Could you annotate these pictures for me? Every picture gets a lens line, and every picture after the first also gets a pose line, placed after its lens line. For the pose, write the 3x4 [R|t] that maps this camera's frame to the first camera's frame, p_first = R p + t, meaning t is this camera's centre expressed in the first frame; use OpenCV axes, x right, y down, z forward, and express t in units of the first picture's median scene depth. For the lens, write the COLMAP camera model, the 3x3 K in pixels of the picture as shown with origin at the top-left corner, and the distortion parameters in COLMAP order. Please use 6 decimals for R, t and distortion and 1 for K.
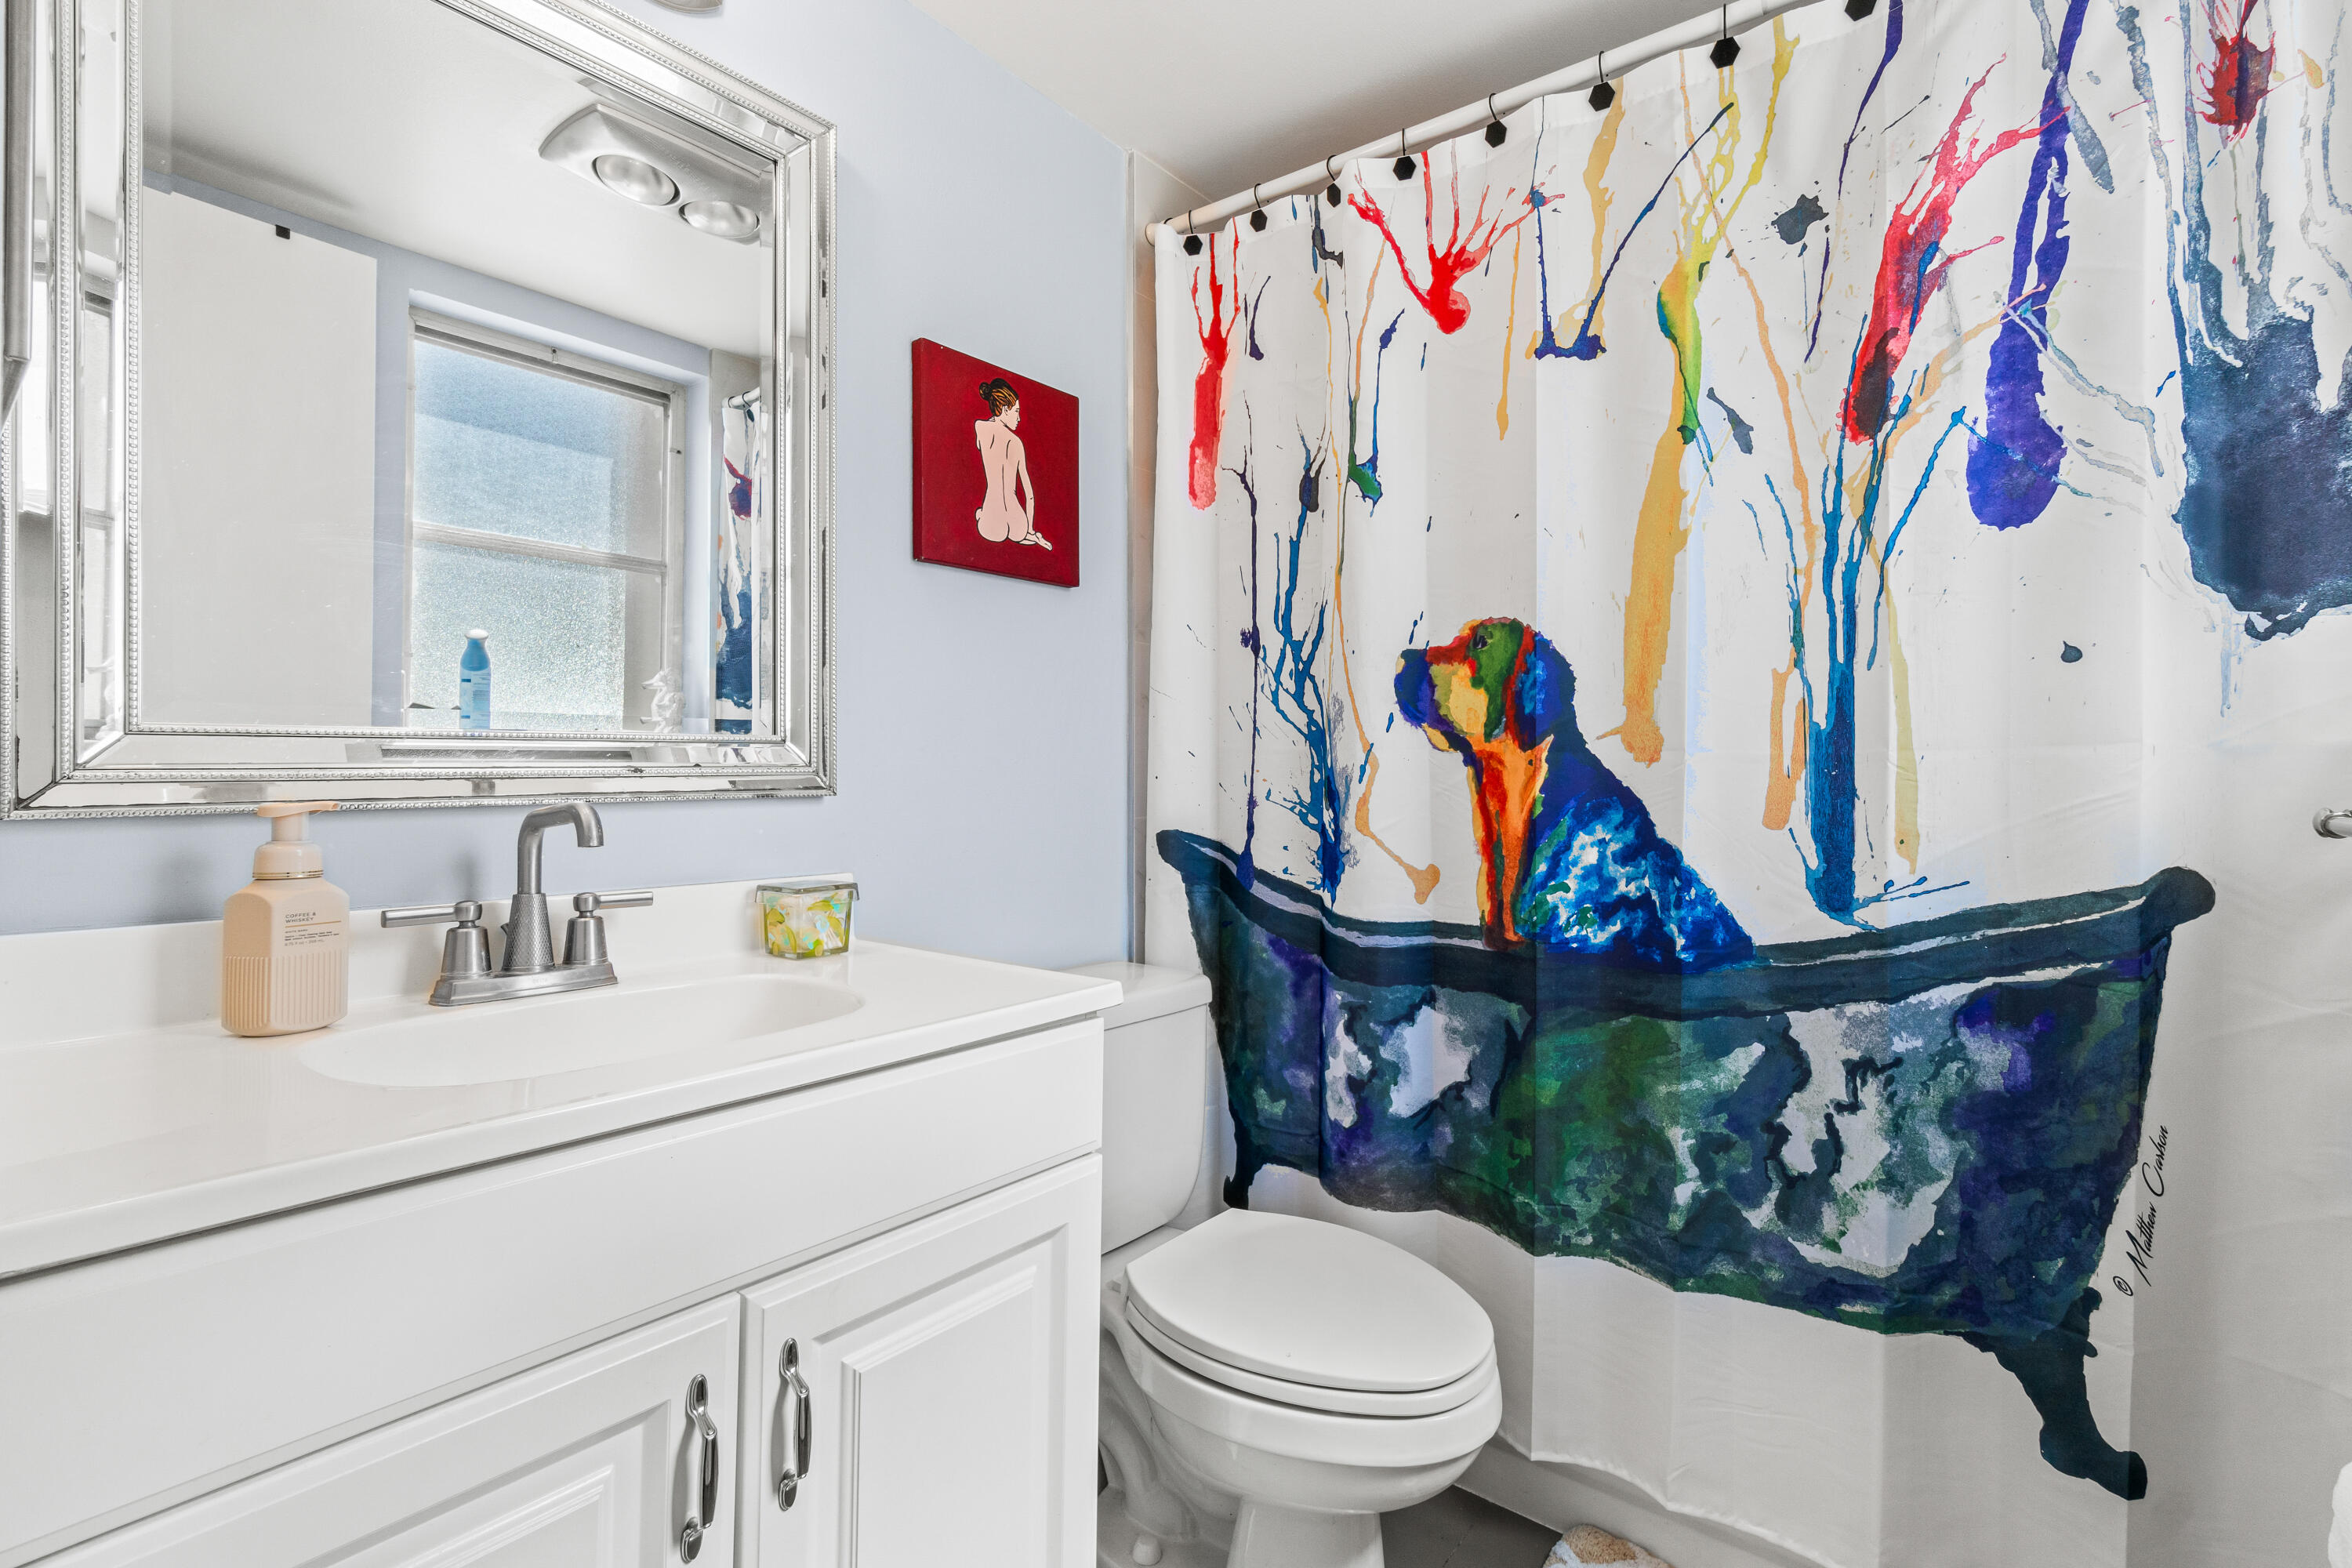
lens RADIAL K [[1069.8, 0, 1181.7], [0, 1069.8, 778.8], [0, 0, 1]] dist [-0.004989, 0.000287]
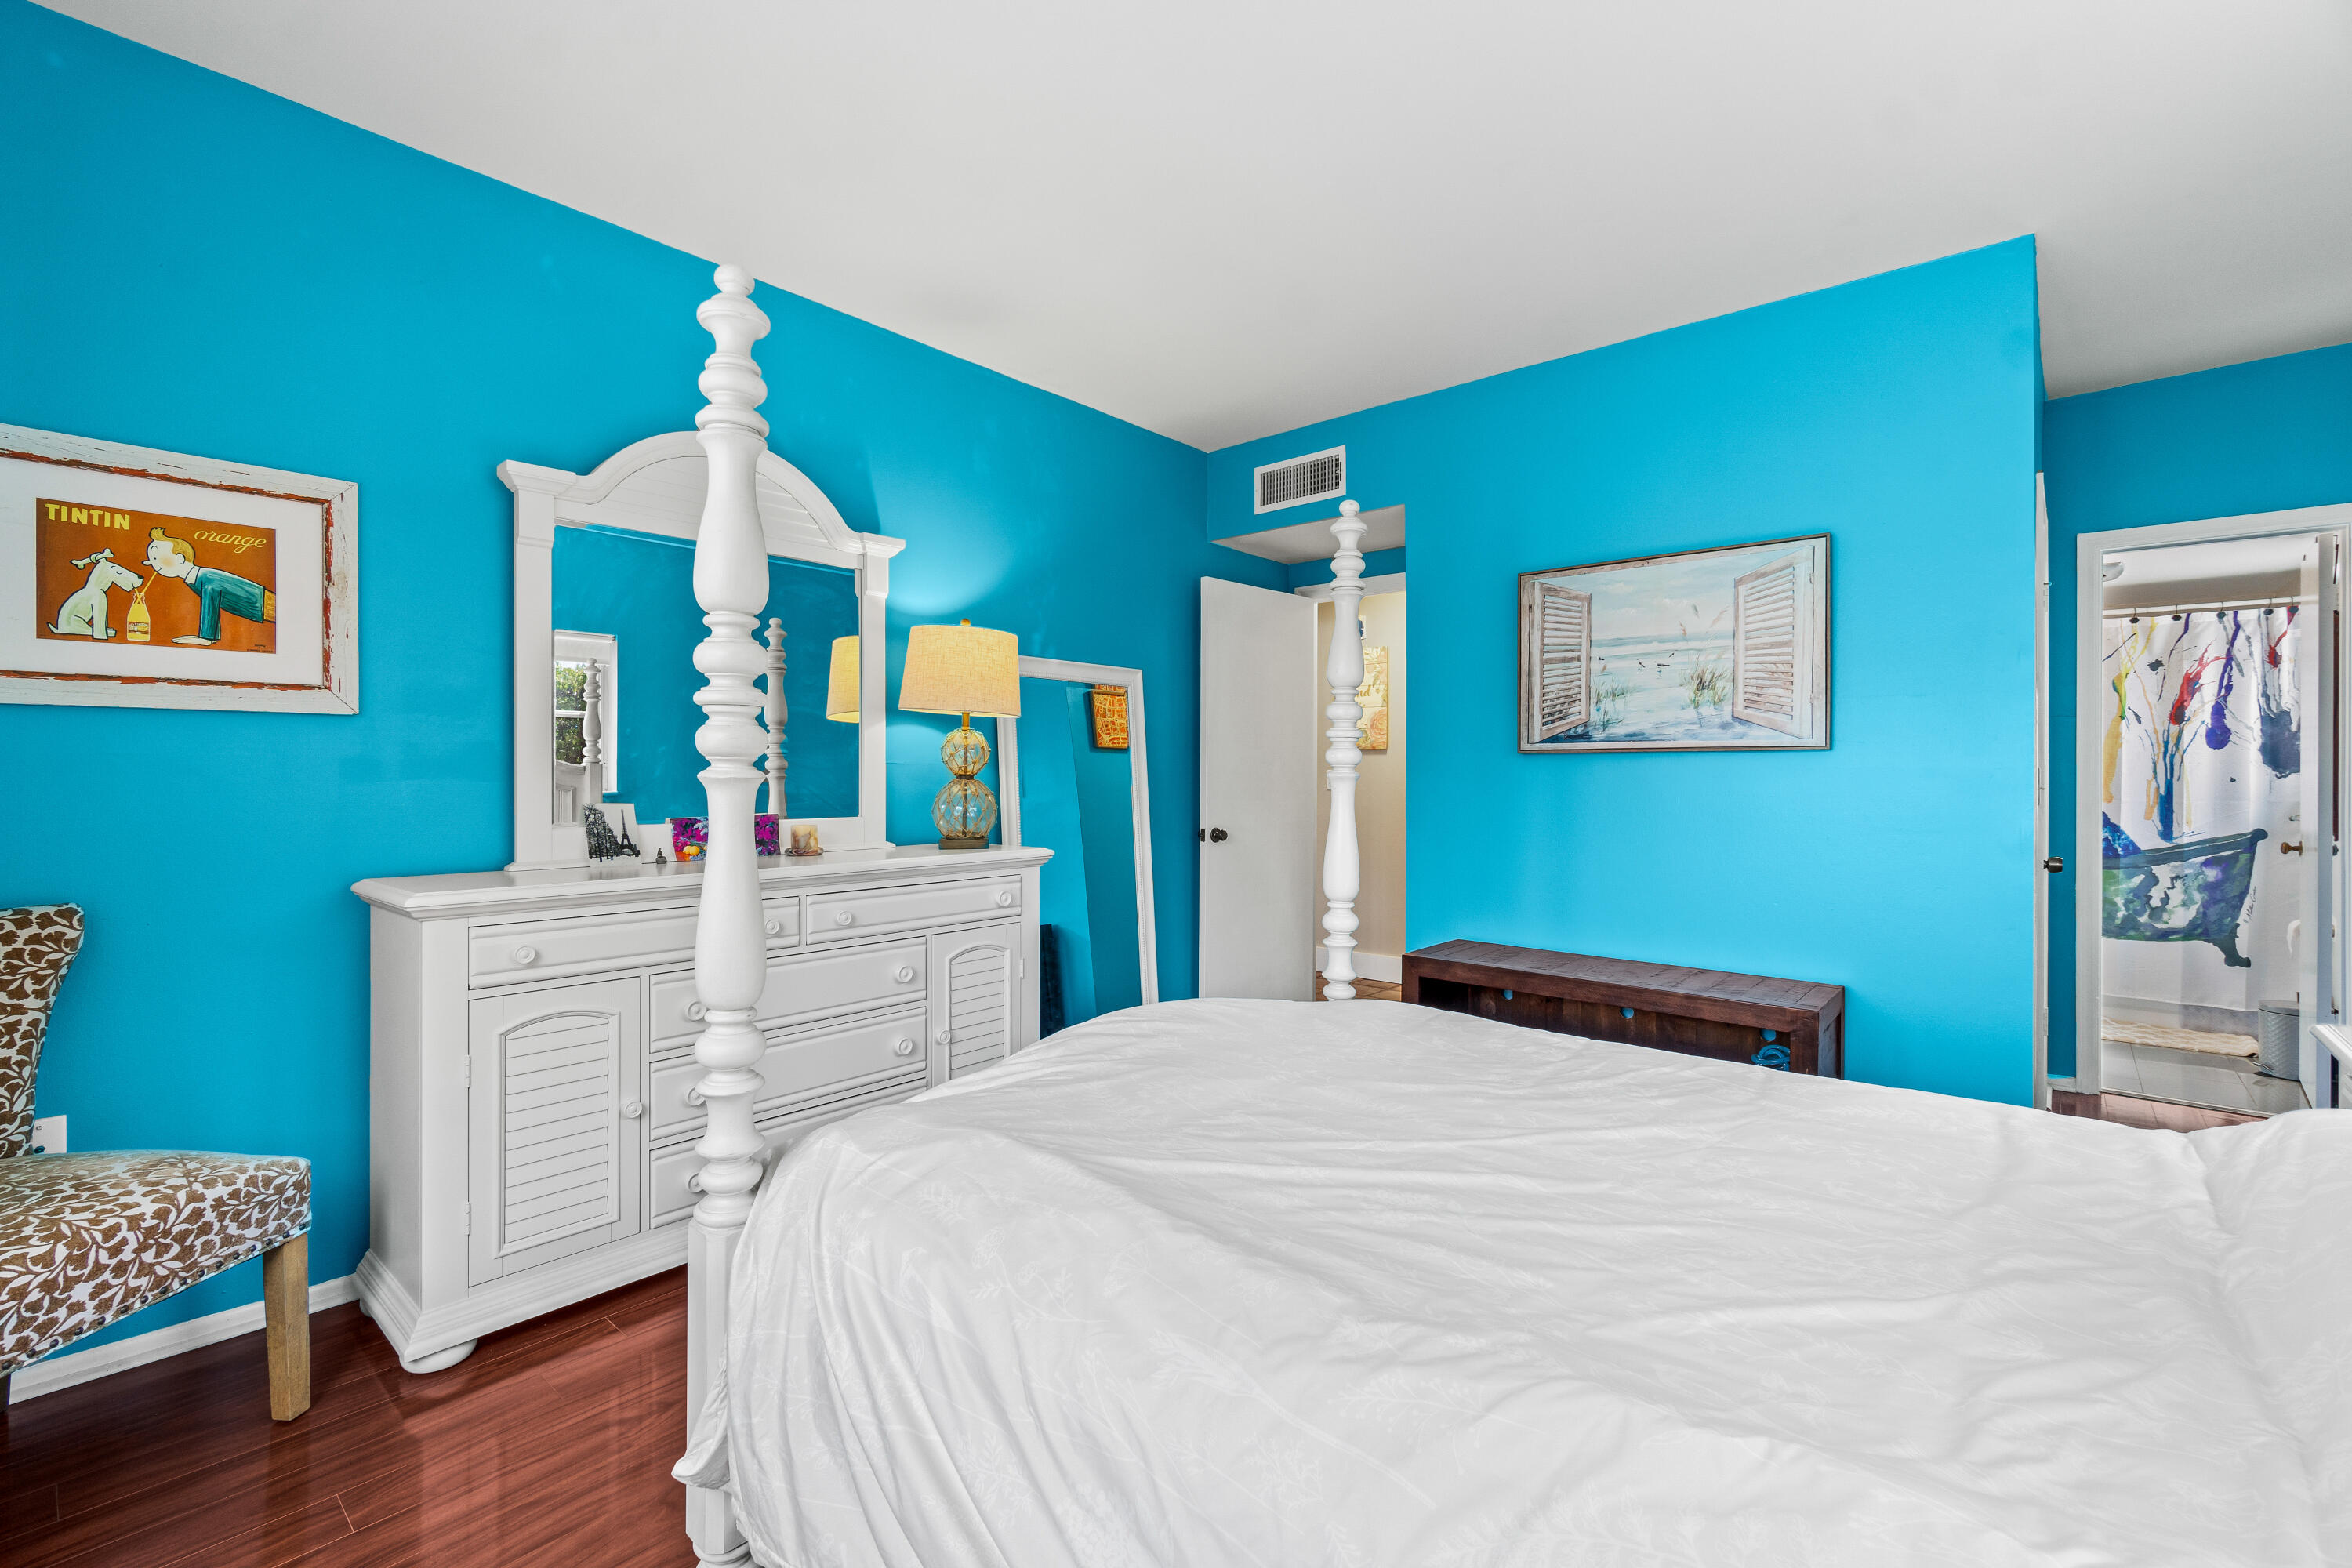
lens RADIAL K [[1018.4, 0, 1169.5], [0, 1018.4, 786.9], [0, 0, 1]] dist [0.001654, -0.000068]
pose [[0.996813, -0.003373, -0.079696, -2.988863], [0.004016, 0.999961, 0.007903, -0.130216], [0.079666, -0.008198, 0.996788, -3.307984]]
